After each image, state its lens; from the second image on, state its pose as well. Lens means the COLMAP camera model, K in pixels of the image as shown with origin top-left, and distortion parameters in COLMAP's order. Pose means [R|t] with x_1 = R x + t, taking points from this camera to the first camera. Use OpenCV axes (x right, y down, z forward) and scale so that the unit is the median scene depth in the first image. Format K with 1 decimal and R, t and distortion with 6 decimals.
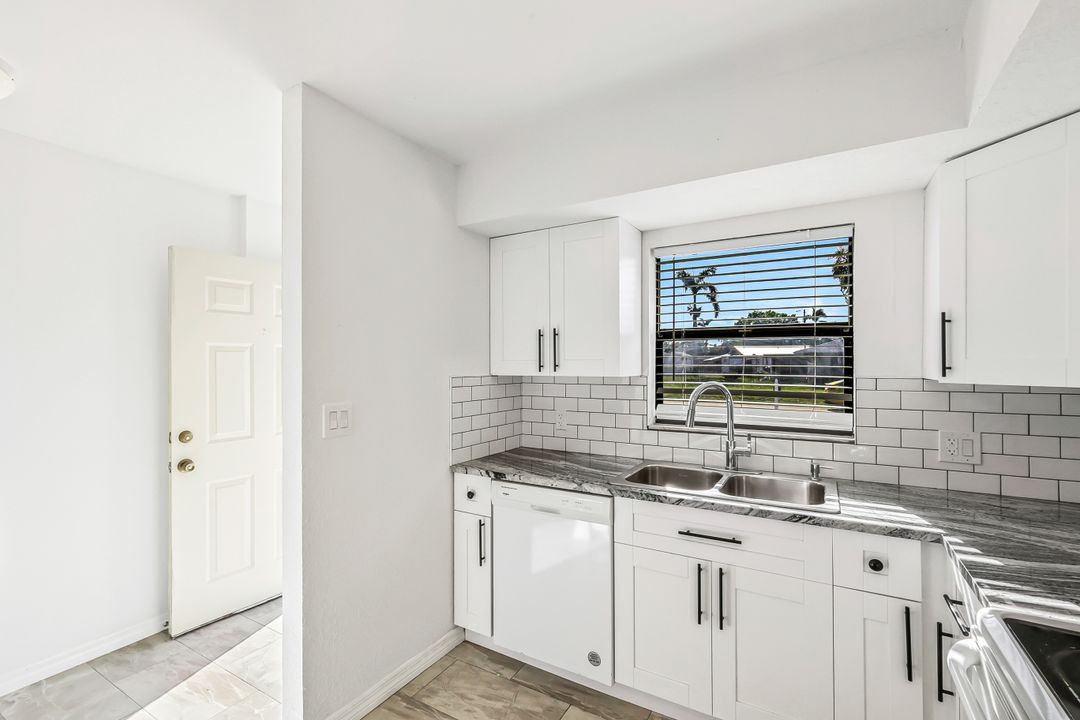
lens RADIAL K [[473.4, 0, 545.3], [0, 473.4, 366.8], [0, 0, 1]] dist [0.003486, 0.000440]
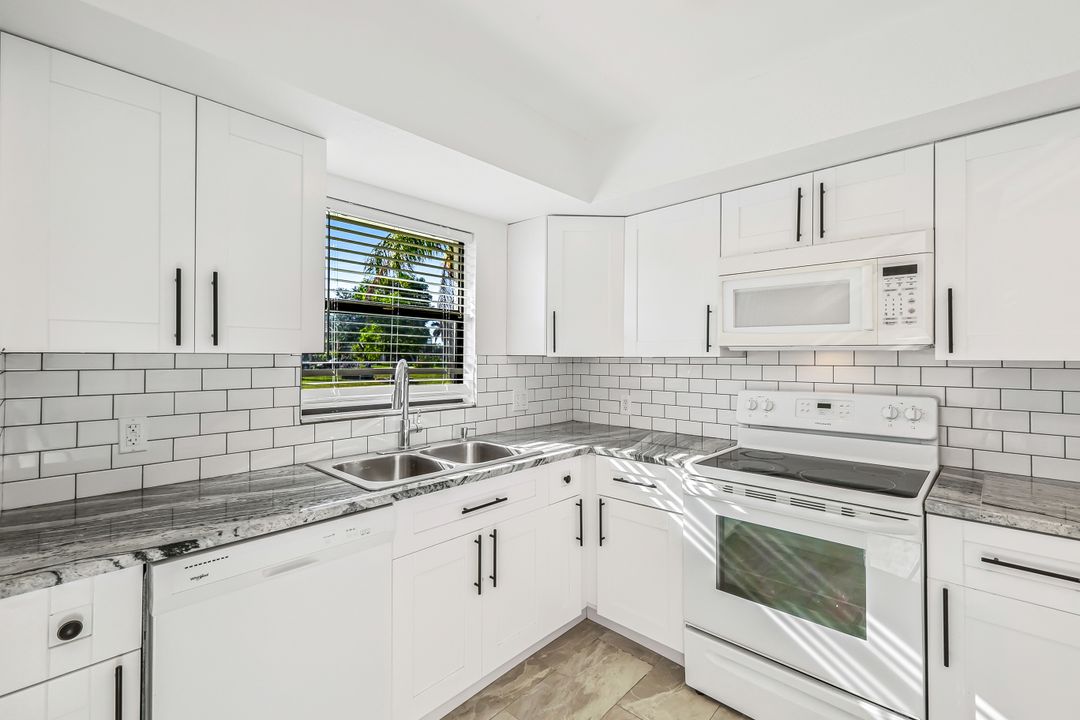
lens RADIAL K [[478.6, 0, 541.7], [0, 478.6, 359.9], [0, 0, 1]] dist [0.003523, 0.000201]
pose [[0.204419, -0.008050, 0.978850, -0.538268], [-0.004330, 0.999949, 0.009128, 0.022656], [-0.978874, -0.006104, 0.204374, 0.536746]]
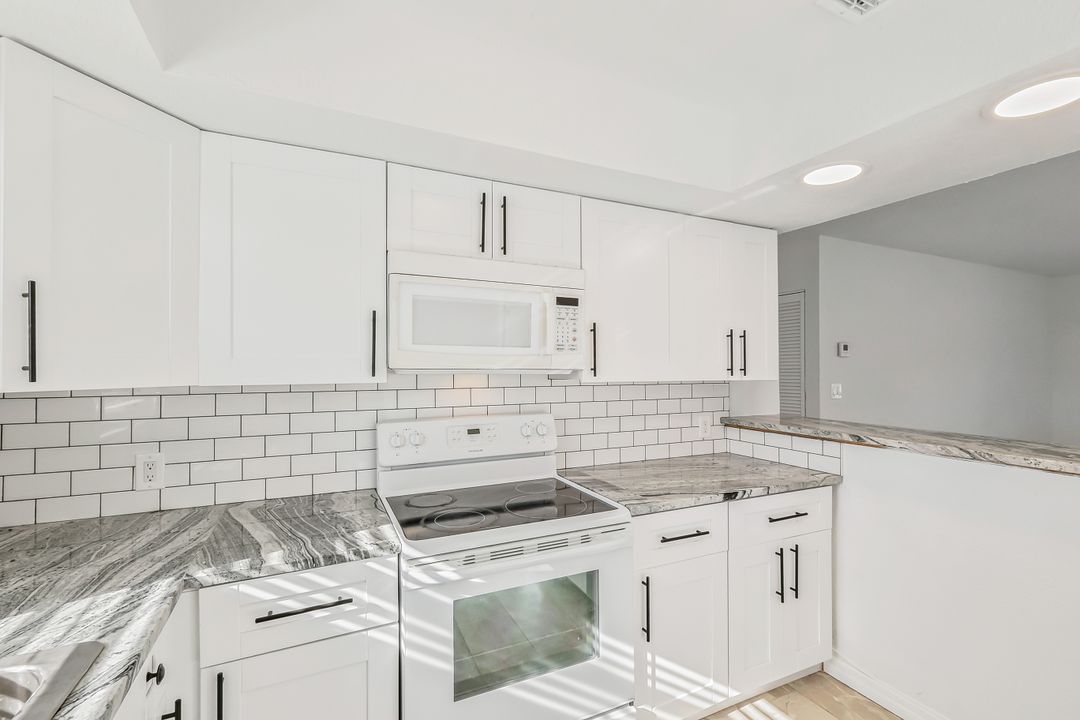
lens RADIAL K [[473.4, 0, 545.3], [0, 473.4, 366.8], [0, 0, 1]] dist [0.003486, 0.000440]
pose [[-0.841243, -0.002828, 0.540651, -0.065768], [-0.004207, 0.999990, -0.001315, -0.001200], [-0.540642, -0.003381, -0.841246, 0.867656]]
